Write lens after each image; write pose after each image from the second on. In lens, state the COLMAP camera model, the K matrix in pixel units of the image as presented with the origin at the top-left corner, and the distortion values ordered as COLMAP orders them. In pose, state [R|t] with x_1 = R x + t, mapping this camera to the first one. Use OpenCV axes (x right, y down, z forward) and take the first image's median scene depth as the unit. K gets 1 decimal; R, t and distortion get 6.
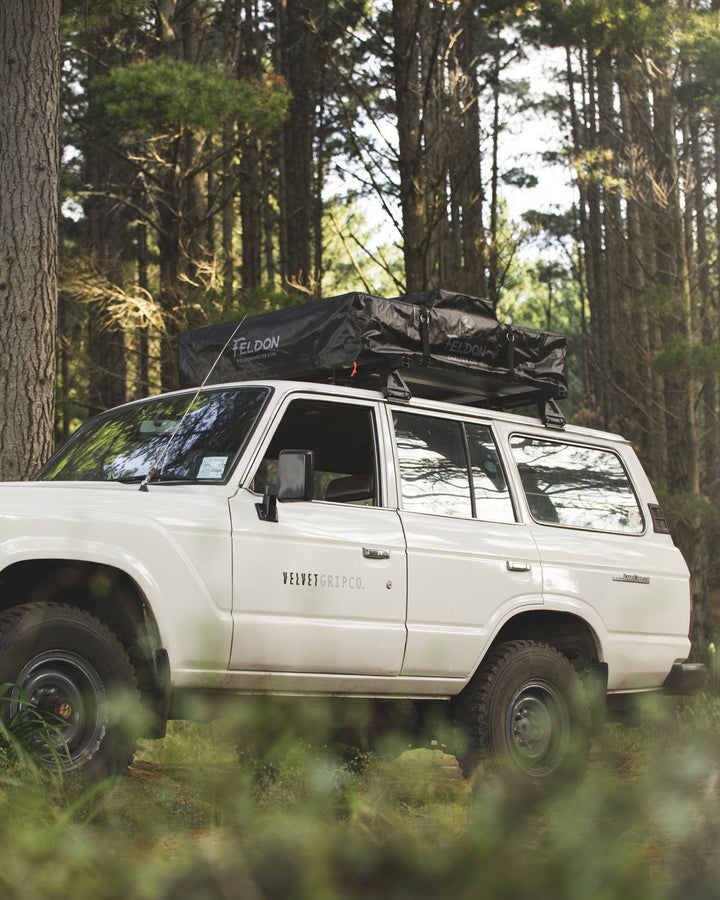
lens RADIAL K [[2252.0, 0, 368.5], [0, 2252.0, 452.0], [0, 0, 1]] dist [-0.160286, 0.000000]
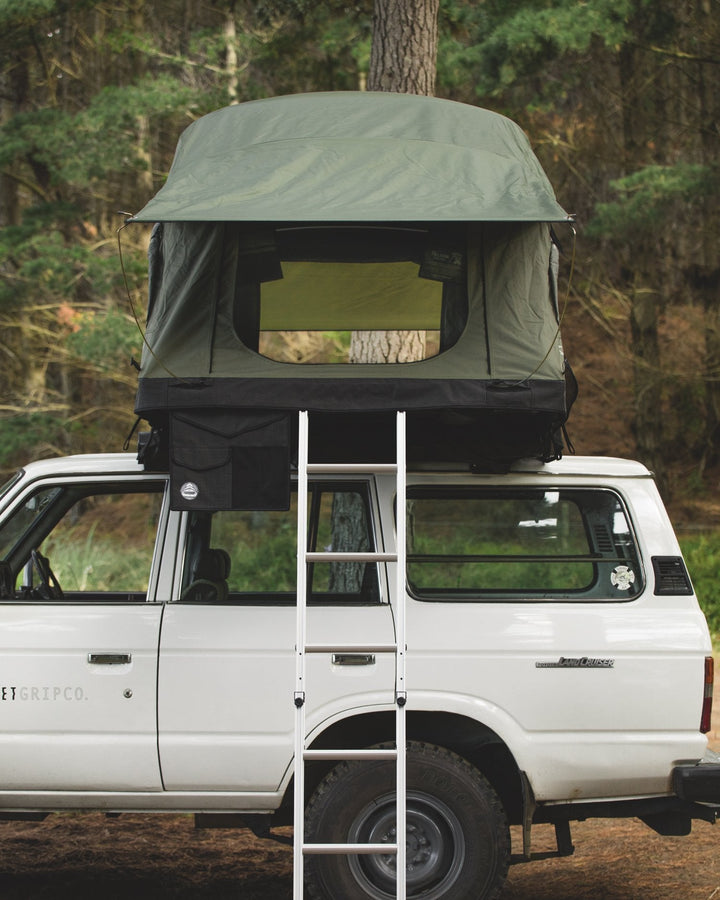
lens RADIAL K [[2252.0, 0, 321.7], [0, 2252.0, 513.1], [0, 0, 1]] dist [-0.160286, 0.000000]
pose [[0.693652, 0.006498, -0.720280, 0.506751], [0.092843, 0.990812, 0.098349, -0.066271], [0.714301, -0.135093, 0.686676, 0.328556]]
